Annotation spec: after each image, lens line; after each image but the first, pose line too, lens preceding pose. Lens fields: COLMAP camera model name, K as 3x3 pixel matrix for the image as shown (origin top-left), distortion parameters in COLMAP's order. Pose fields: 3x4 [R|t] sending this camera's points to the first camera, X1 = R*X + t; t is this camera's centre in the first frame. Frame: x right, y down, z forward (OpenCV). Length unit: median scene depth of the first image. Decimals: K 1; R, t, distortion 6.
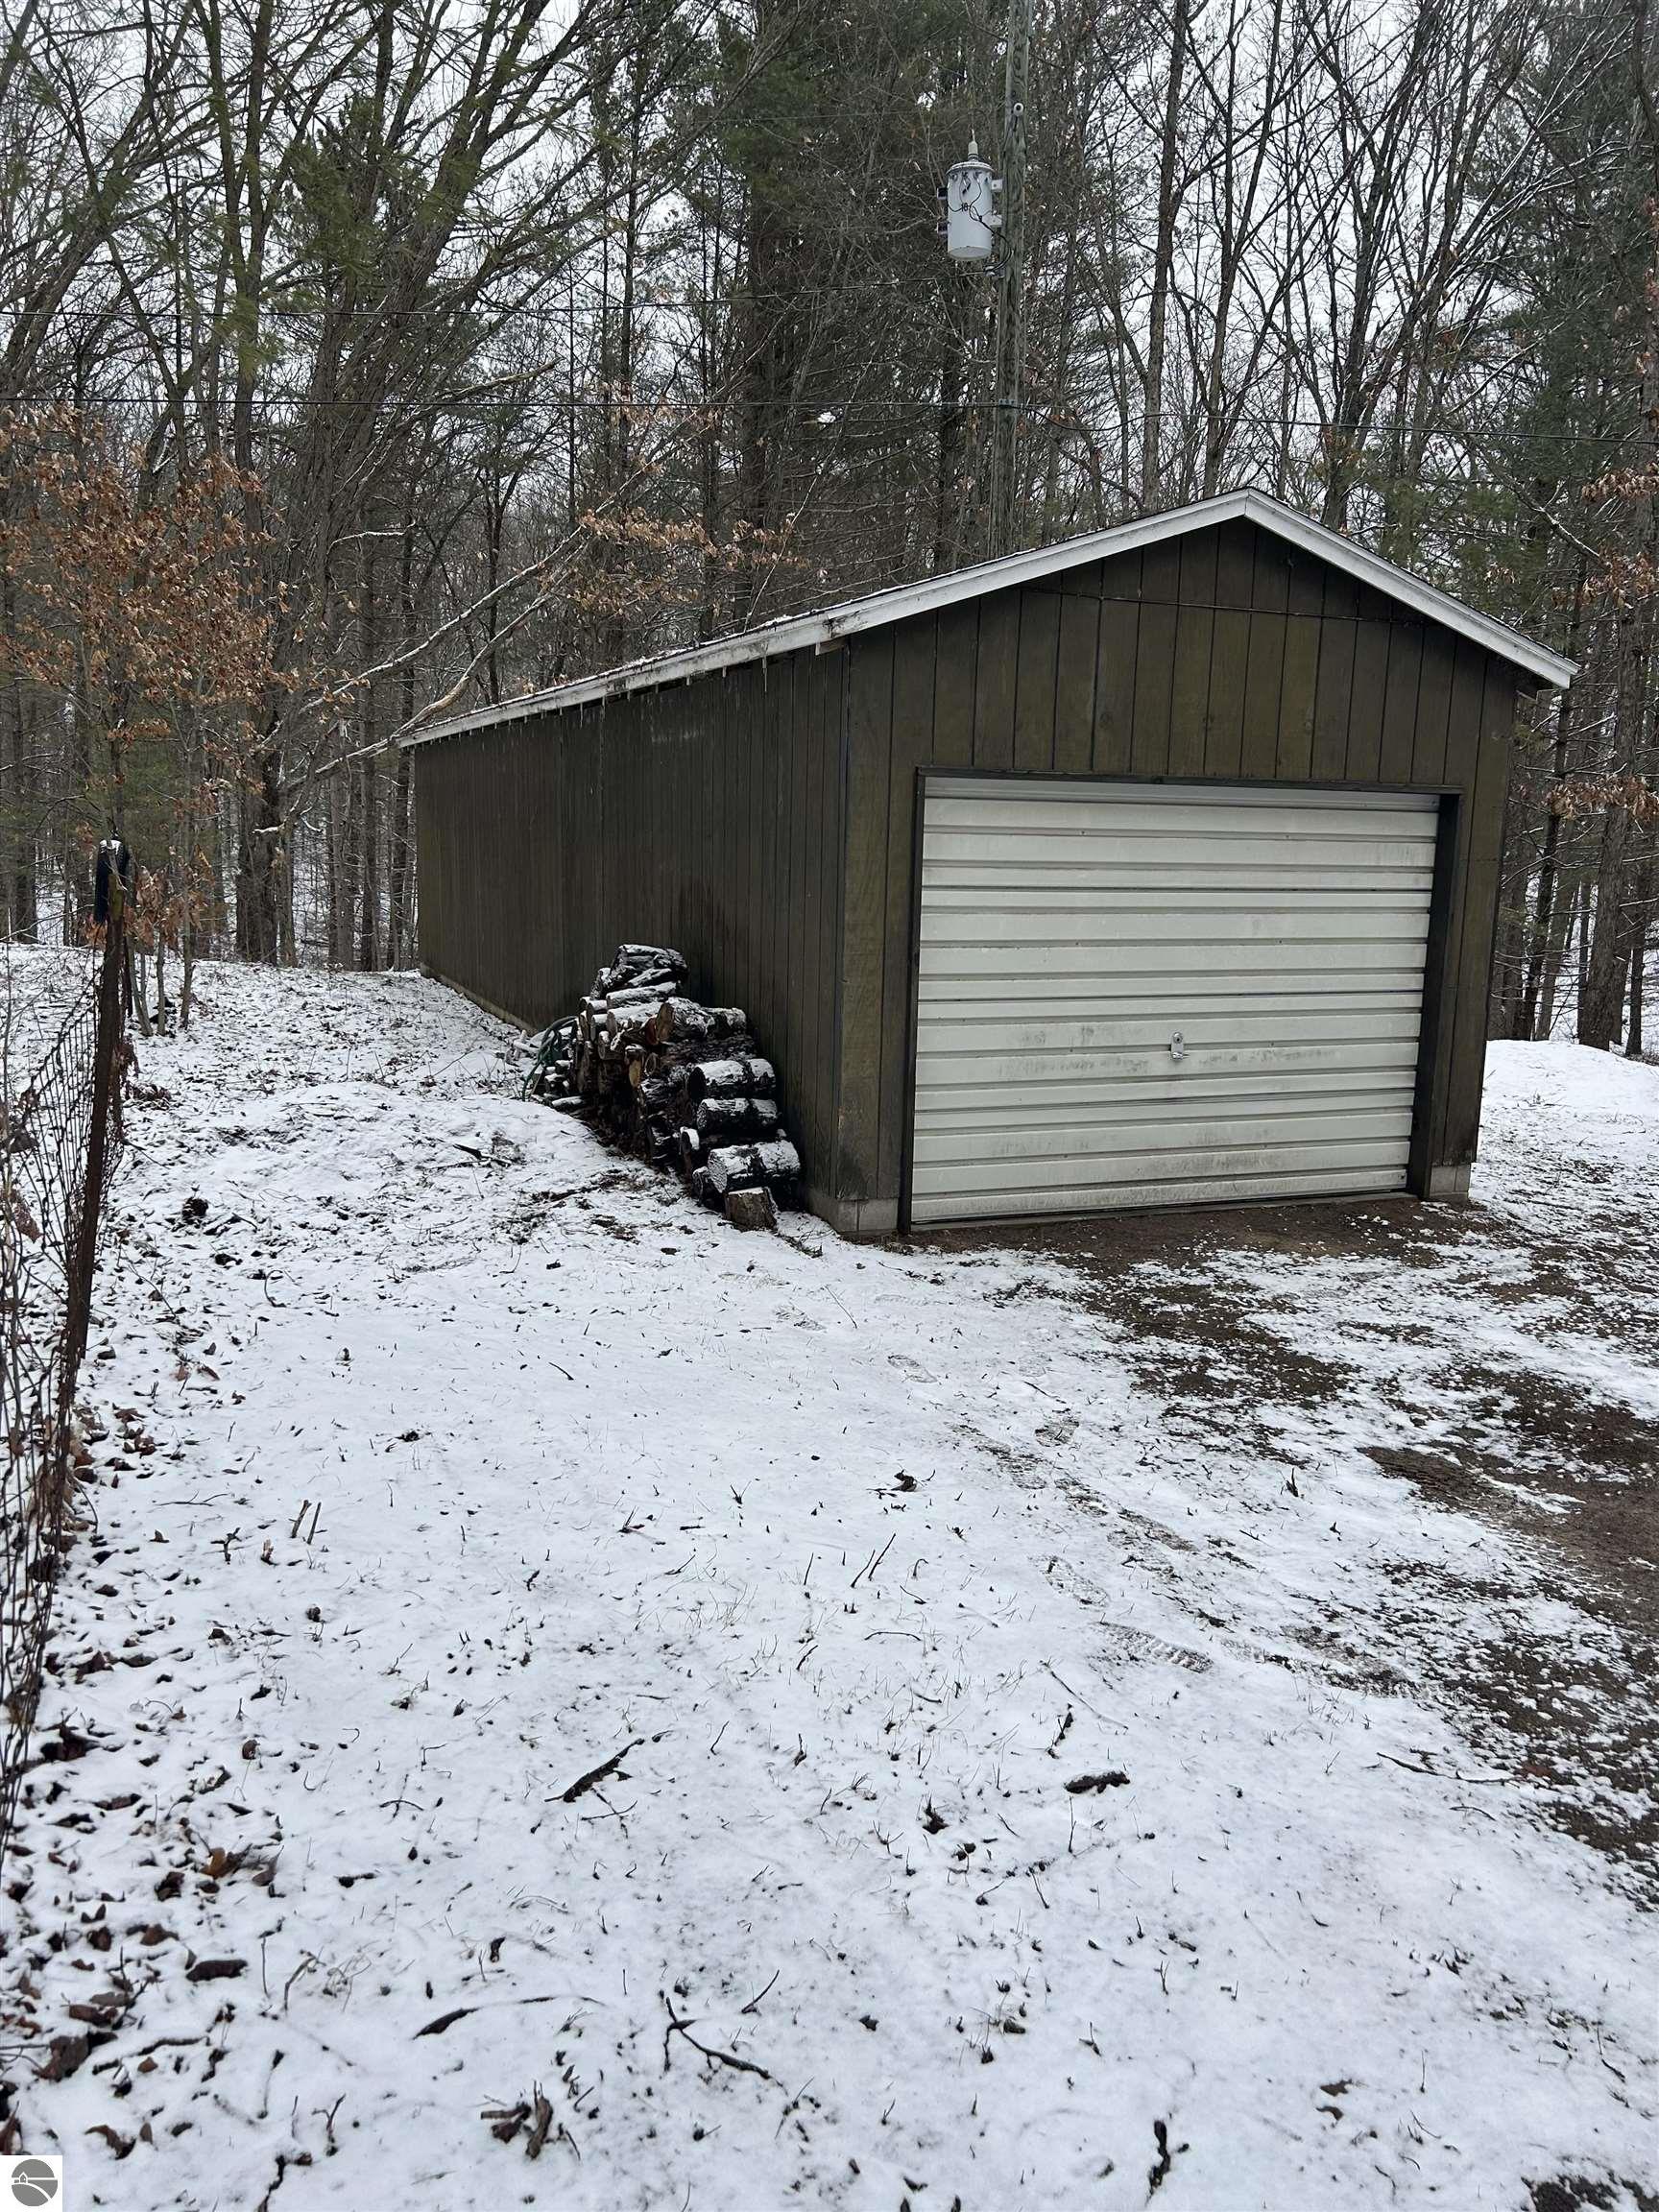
lens RADIAL K [[1687.1, 0, 829.0], [0, 1687.1, 1110.2], [0, 0, 1]] dist [-0.000404, -0.005898]
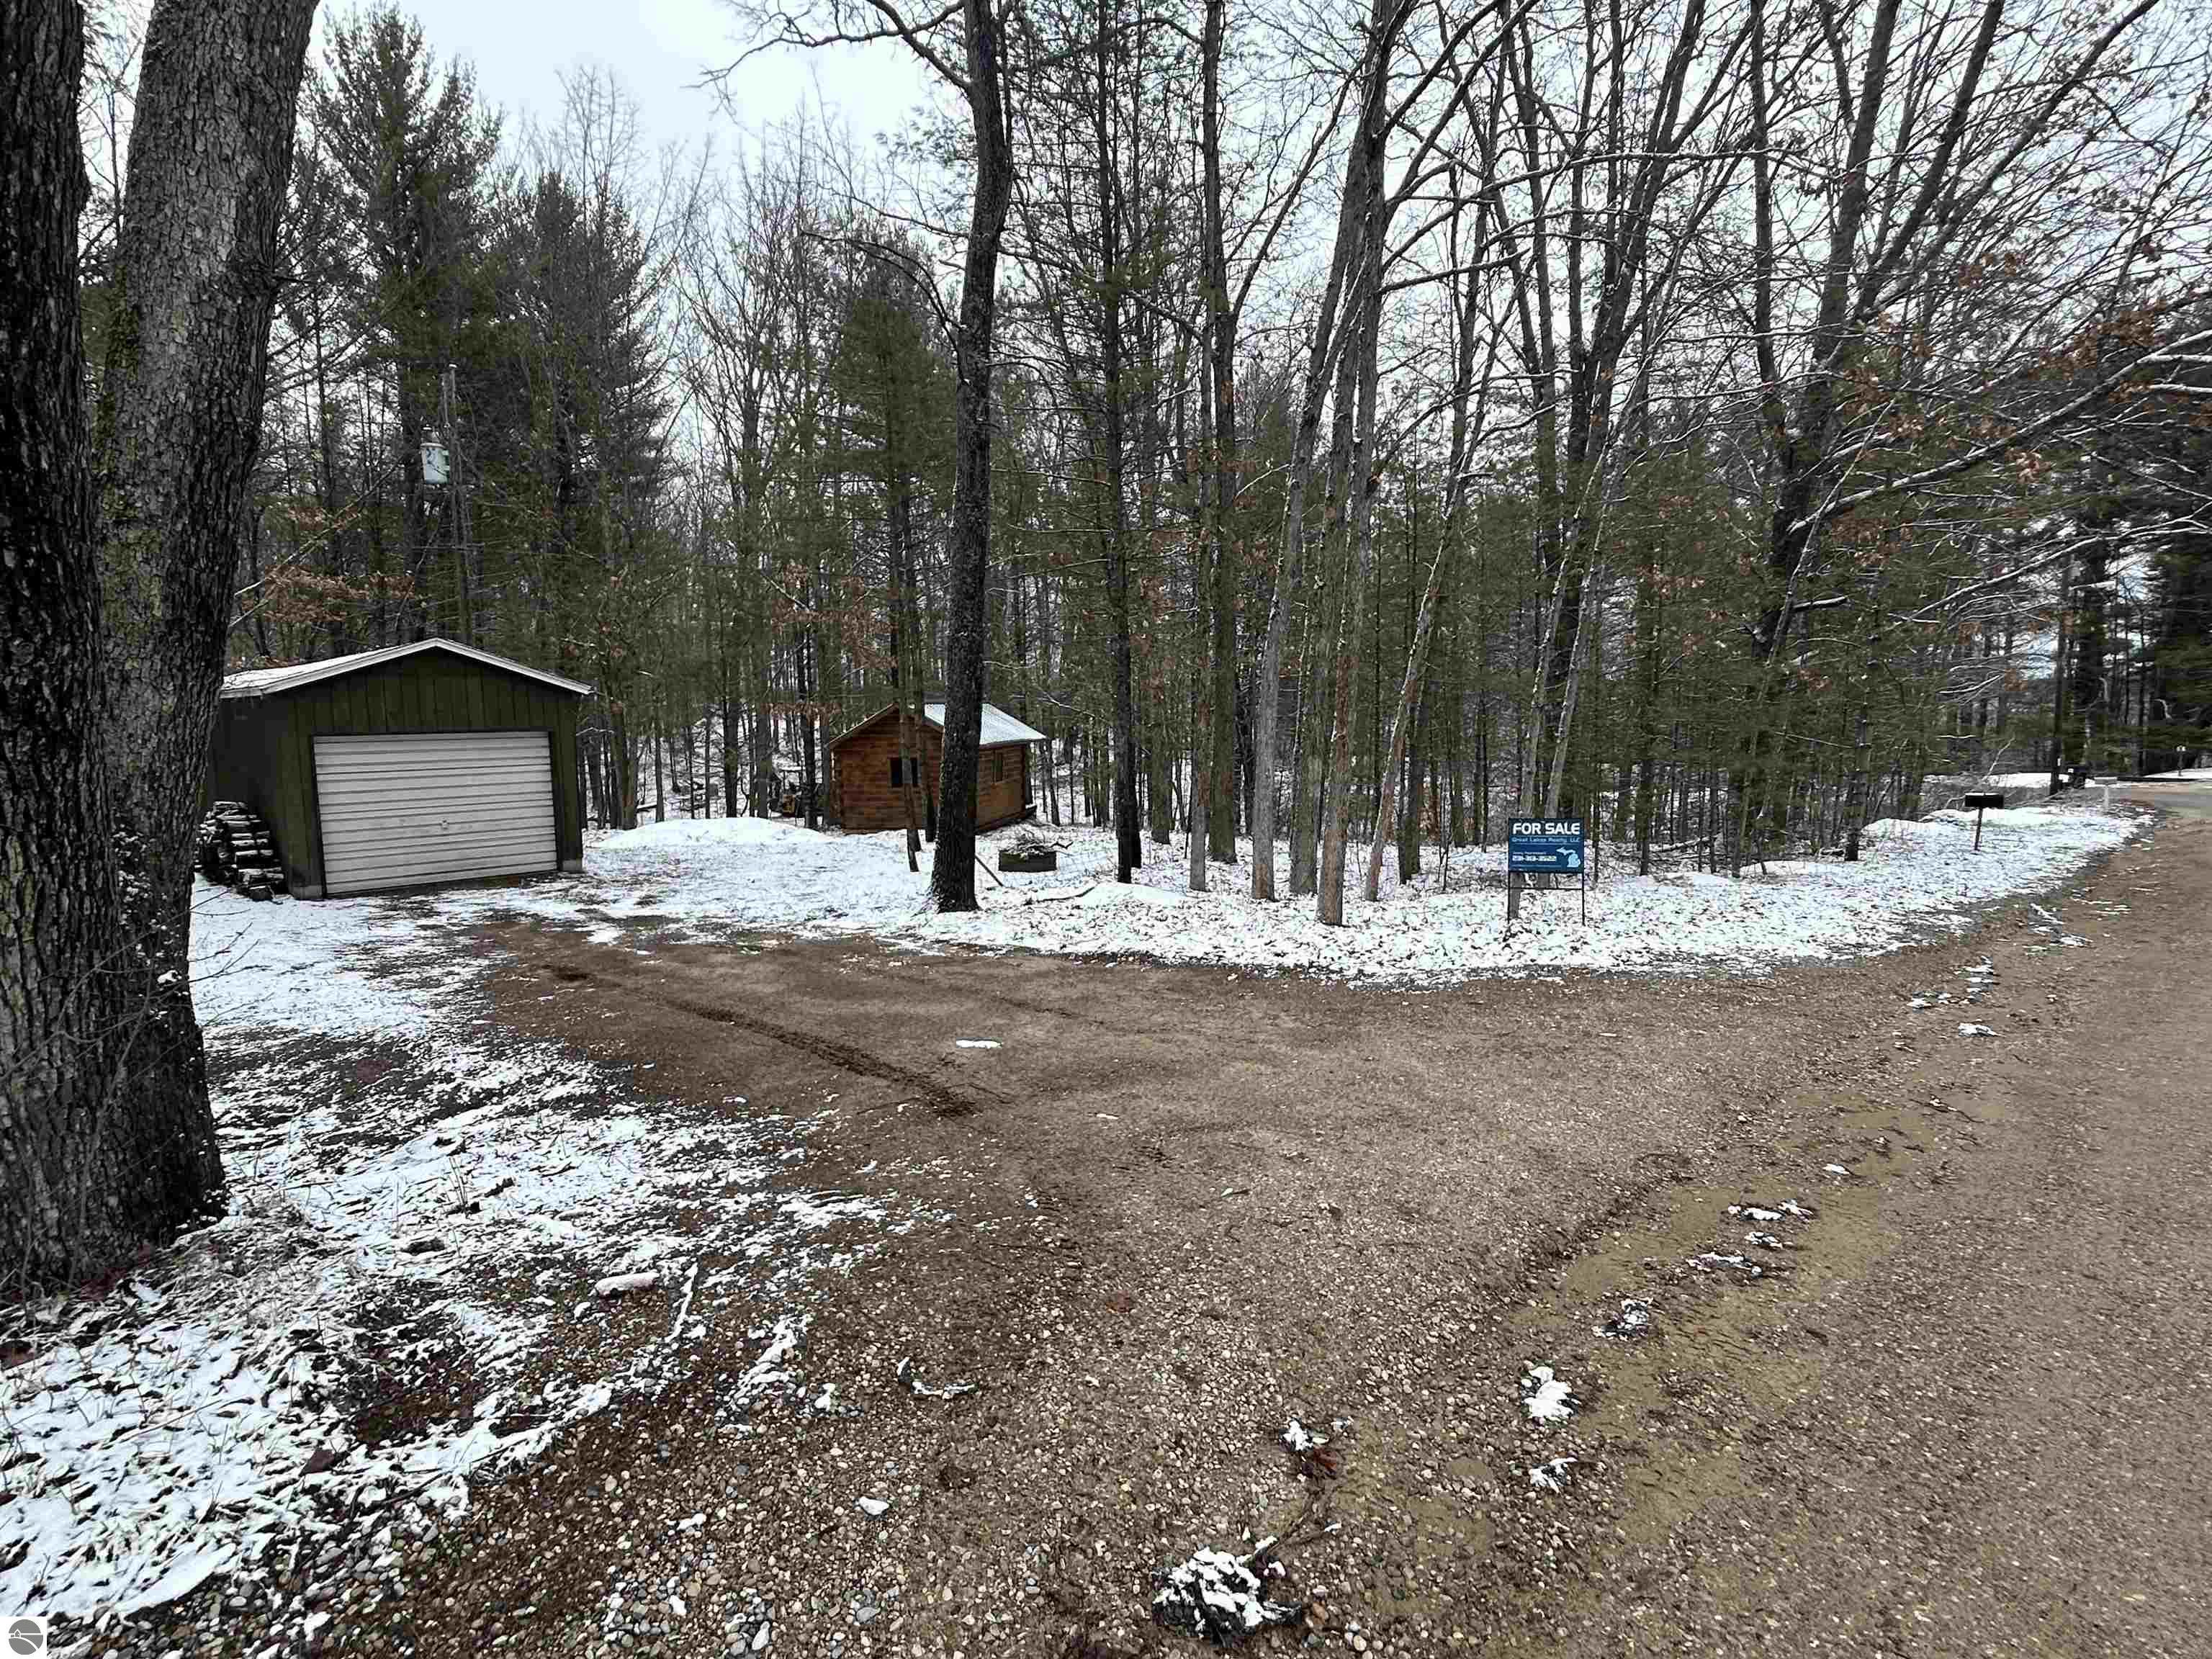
lens RADIAL K [[1139.1, 0, 1110.7], [0, 1139.1, 812.7], [0, 0, 1]] dist [-0.016939, 0.008541]
pose [[0.912048, -0.071652, 0.403776, 0.485274], [0.099509, 0.993859, -0.048406, 0.154917], [-0.397828, 0.084327, 0.913576, -1.254294]]
